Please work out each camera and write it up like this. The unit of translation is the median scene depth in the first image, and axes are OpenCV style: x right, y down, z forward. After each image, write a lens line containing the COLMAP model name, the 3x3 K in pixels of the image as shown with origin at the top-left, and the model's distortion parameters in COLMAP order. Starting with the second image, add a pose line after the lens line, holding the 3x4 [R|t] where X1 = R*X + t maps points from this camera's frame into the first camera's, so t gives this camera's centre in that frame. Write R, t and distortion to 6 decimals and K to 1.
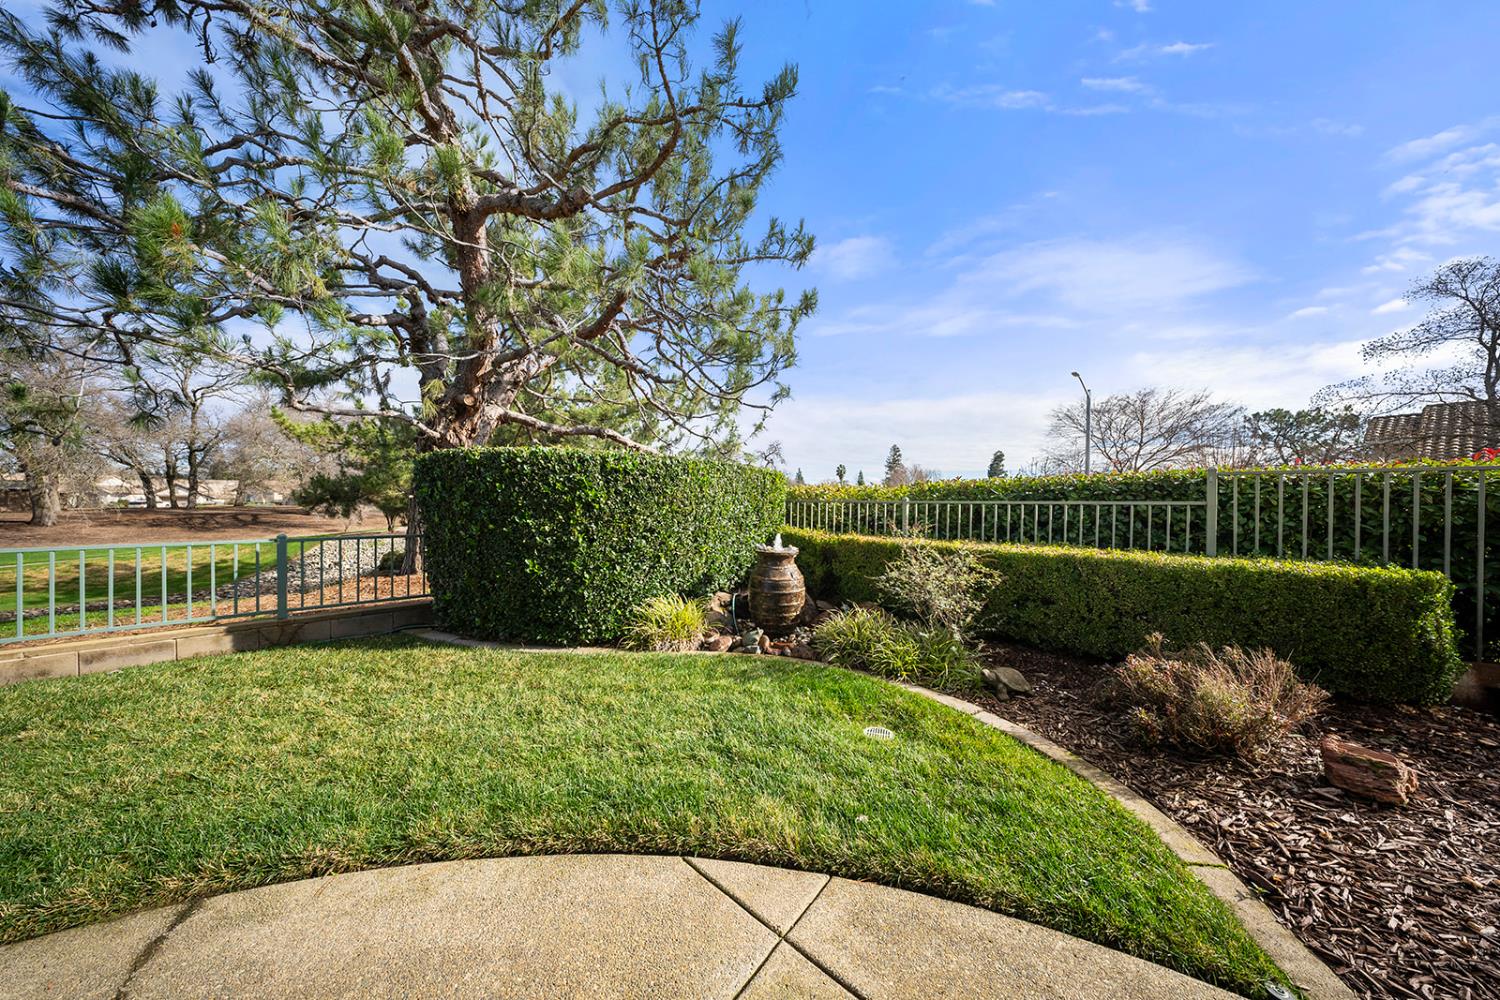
lens RADIAL K [[446.3, 0, 744.9], [0, 446.3, 501.0], [0, 0, 1]] dist [-0.000658, -0.000076]
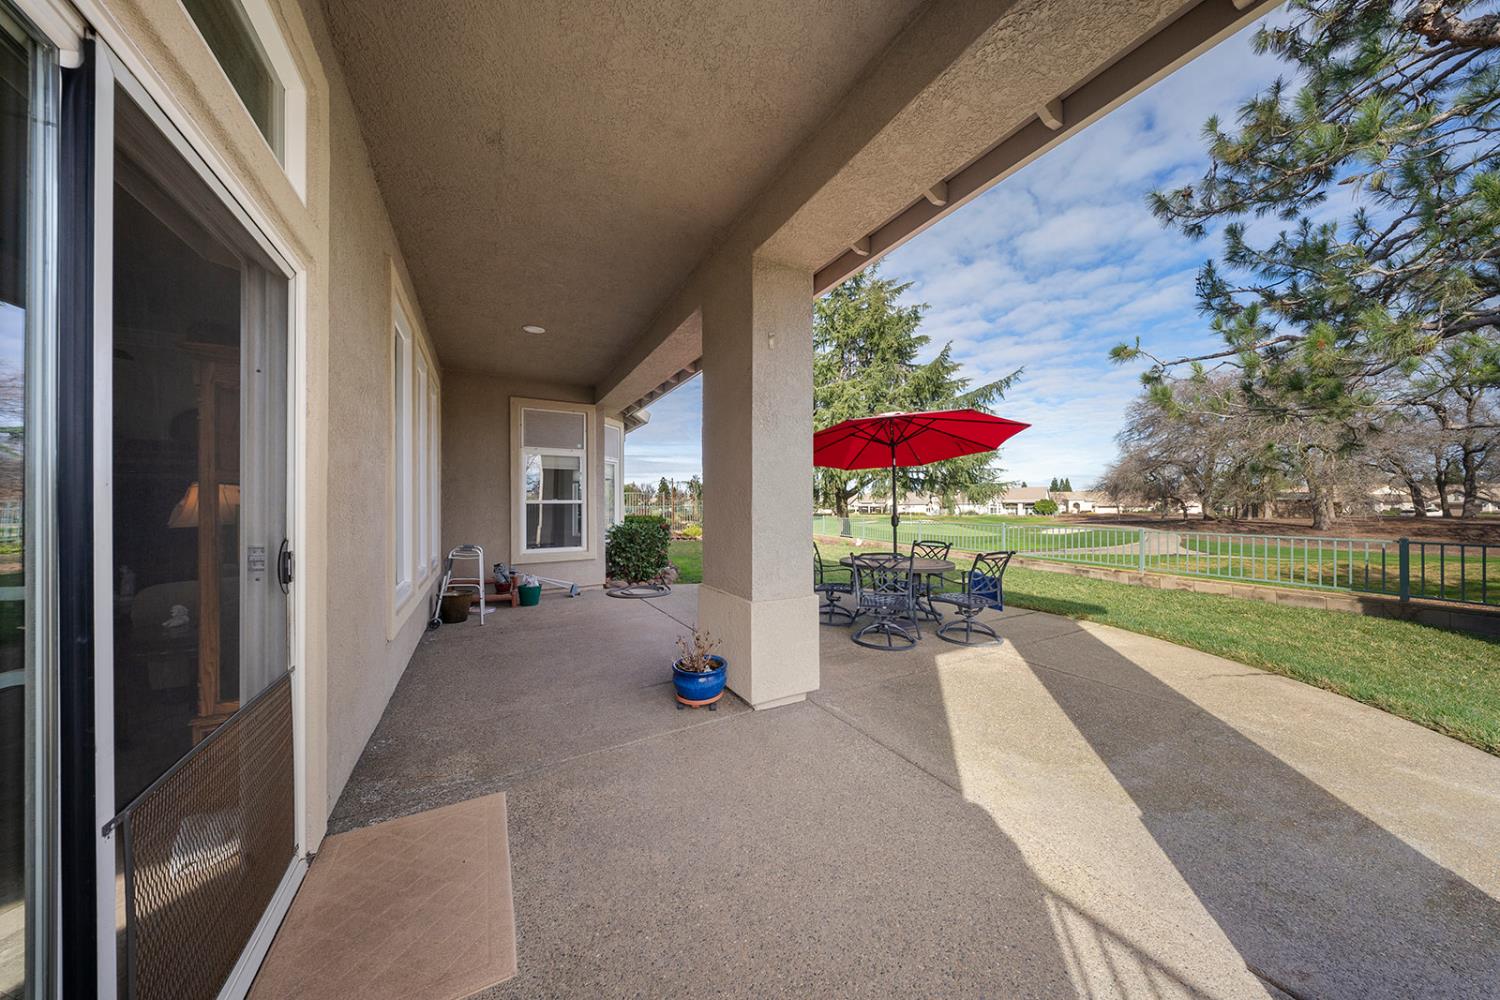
lens RADIAL K [[443.3, 0, 748.6], [0, 443.3, 506.2], [0, 0, 1]] dist [0.000461, -0.001419]
pose [[-0.347797, -0.005115, -0.937556, 0.061489], [-0.000824, 0.999986, -0.005150, -0.000767], [0.937569, -0.001019, -0.347797, -0.026282]]
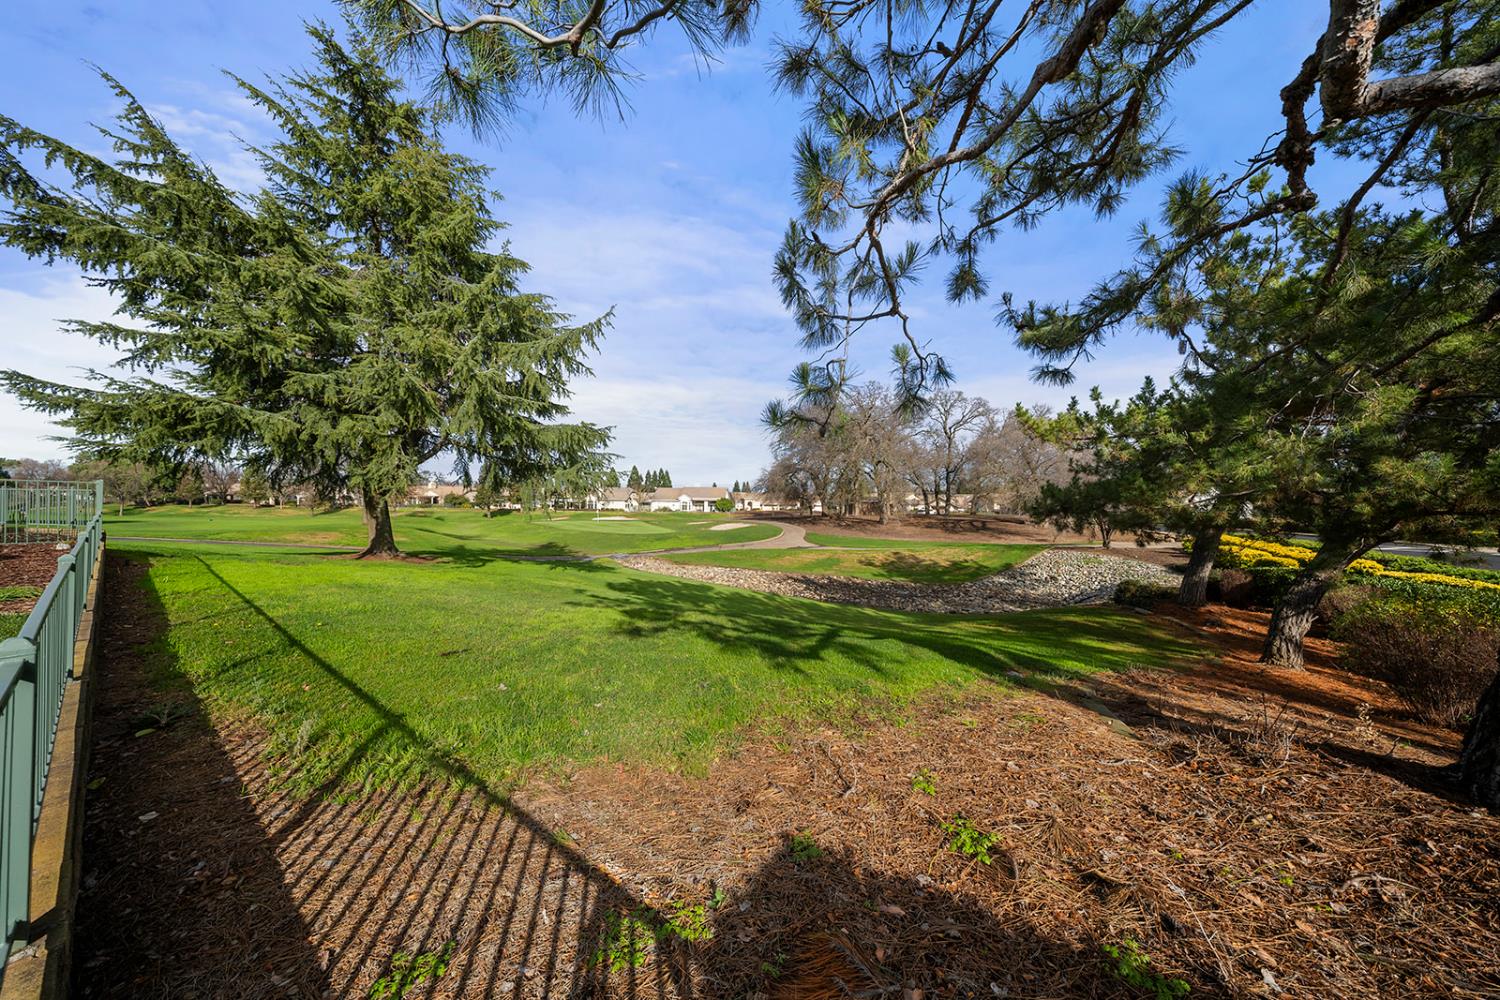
lens RADIAL K [[442.6, 0, 727.5], [0, 442.6, 508.3], [0, 0, 1]] dist [0.000125, -0.000009]
pose [[0.216500, 0.007670, -0.976252, -0.083653], [-0.015166, 0.999875, 0.004492, -0.001025], [0.976165, 0.013833, 0.216590, 0.065729]]
